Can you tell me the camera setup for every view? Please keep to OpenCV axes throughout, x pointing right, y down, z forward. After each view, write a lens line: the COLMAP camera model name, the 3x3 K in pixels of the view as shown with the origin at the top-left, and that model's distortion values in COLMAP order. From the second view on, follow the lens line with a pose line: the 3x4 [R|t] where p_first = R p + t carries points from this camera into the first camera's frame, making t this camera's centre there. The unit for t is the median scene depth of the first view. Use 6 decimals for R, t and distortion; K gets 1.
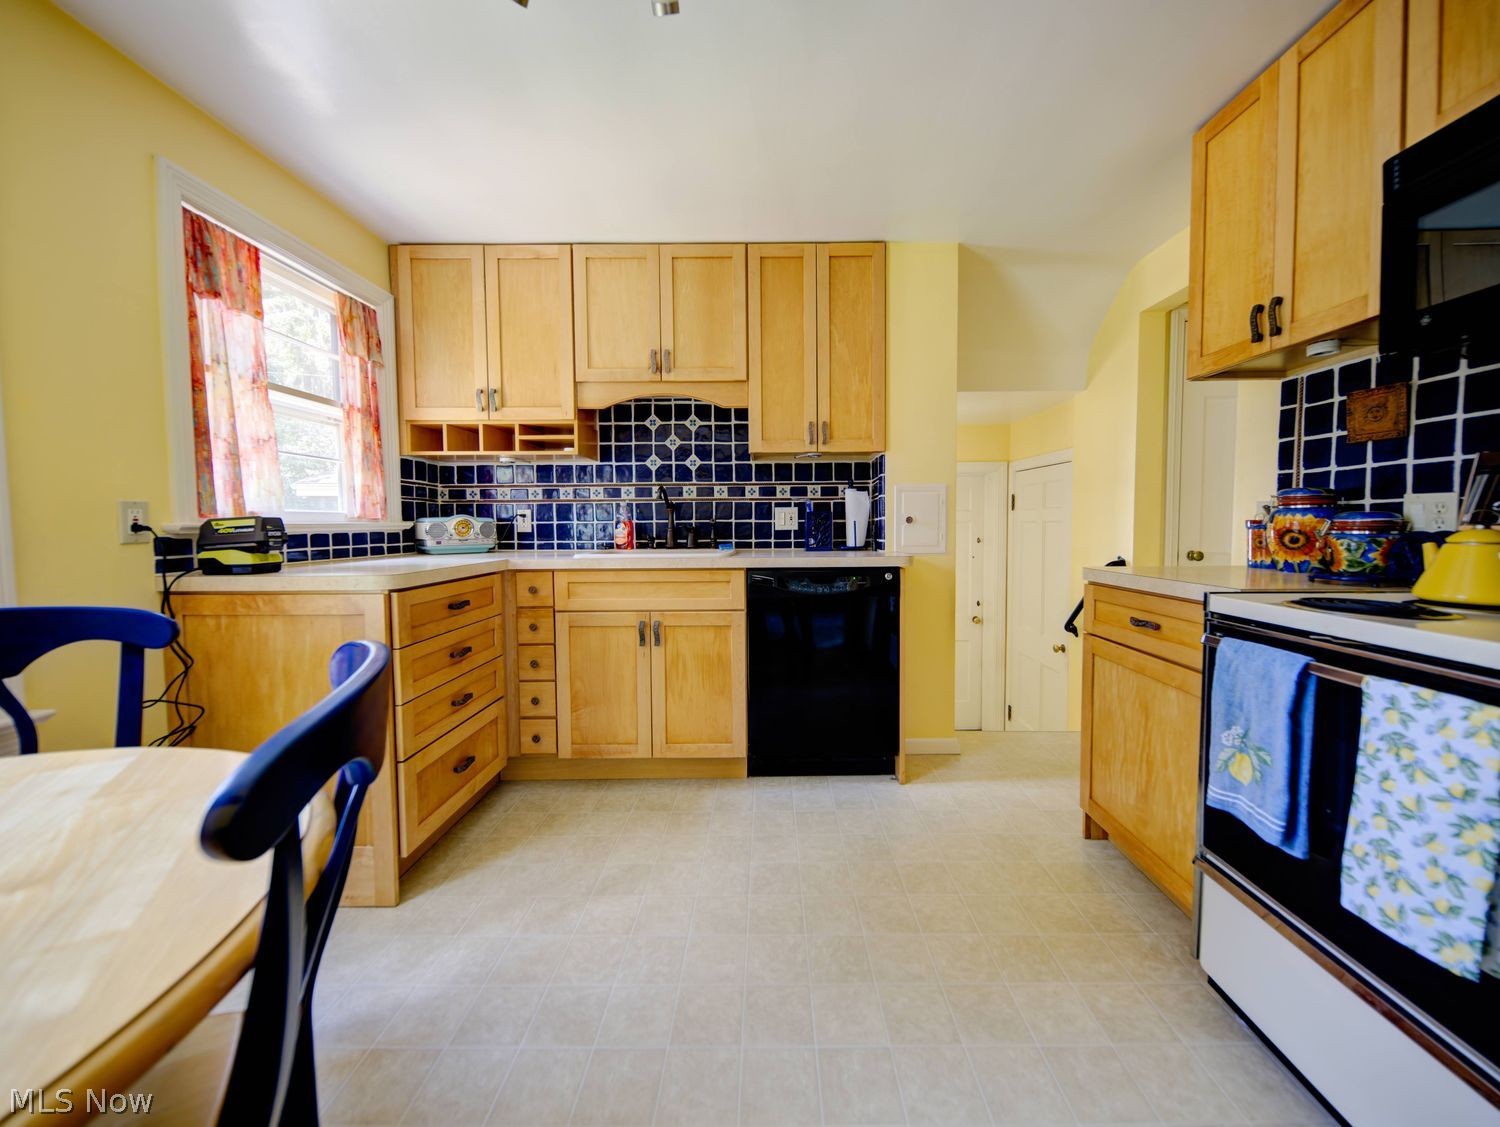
lens RADIAL K [[530.8, 0, 774.5], [0, 530.8, 555.7], [0, 0, 1]] dist [0.000164, -0.000072]
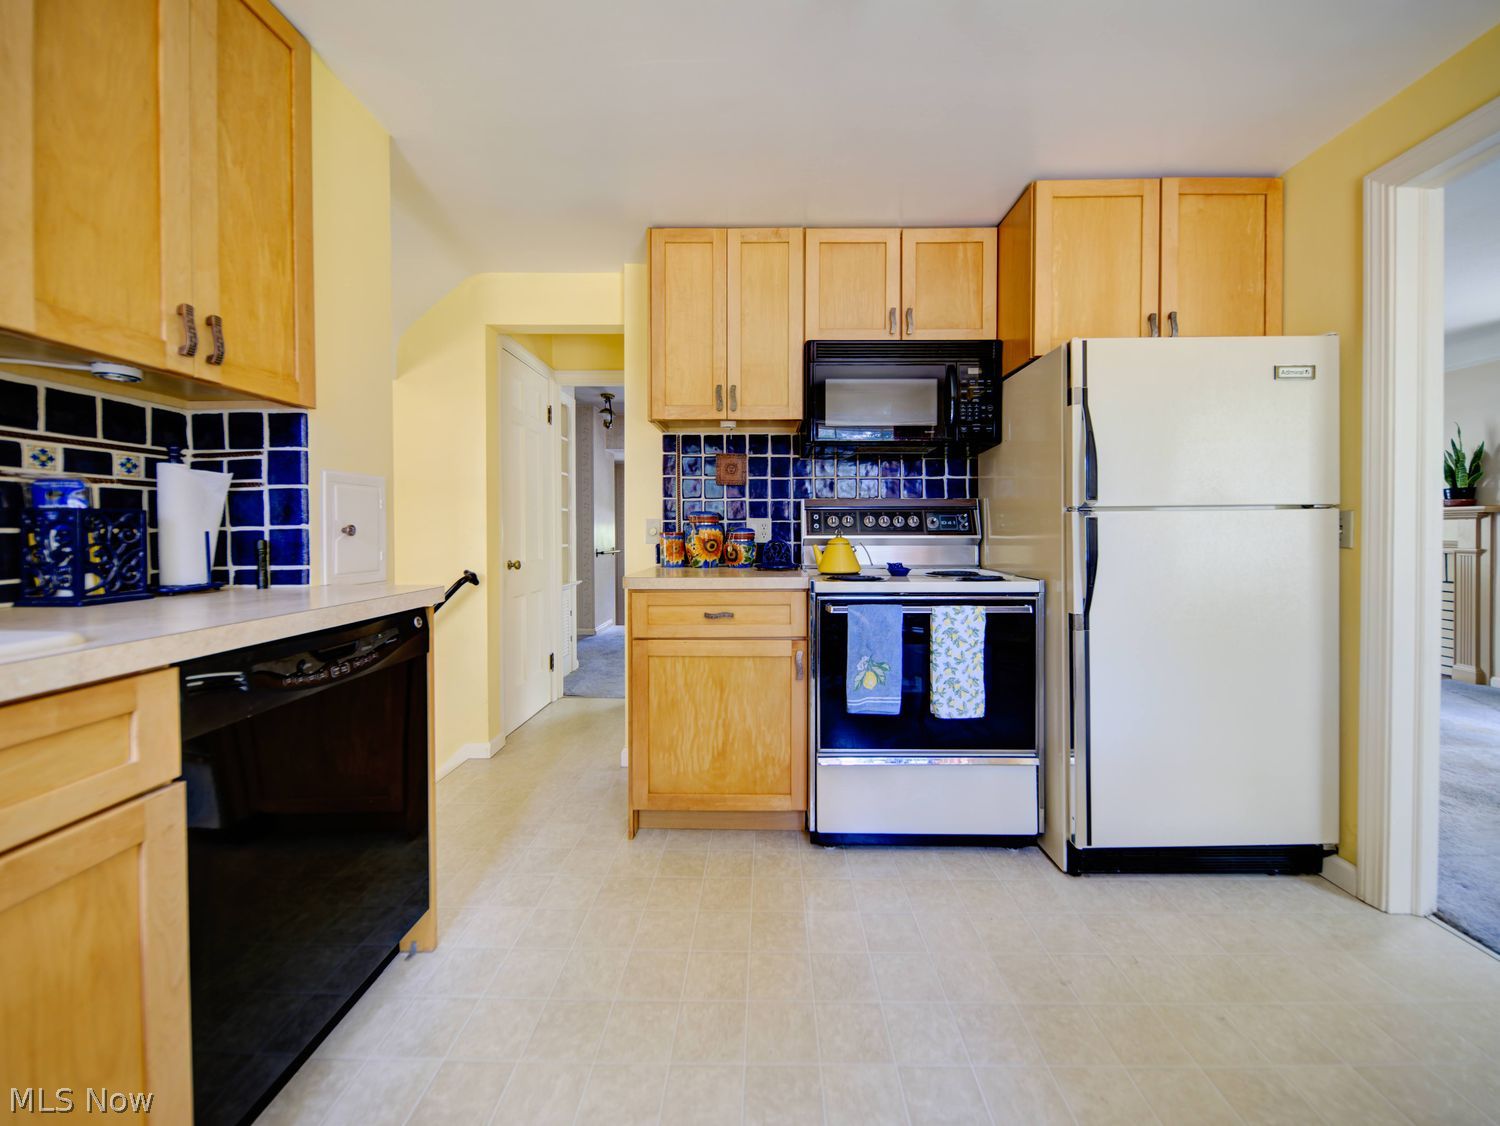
lens RADIAL K [[547.9, 0, 757.3], [0, 547.9, 541.7], [0, 0, 1]] dist [0.001453, -0.002367]
pose [[0.046238, -0.013551, 0.998839, -0.576853], [0.063421, 0.997931, 0.010602, -0.051920], [-0.996915, 0.062857, 0.047002, 0.833556]]
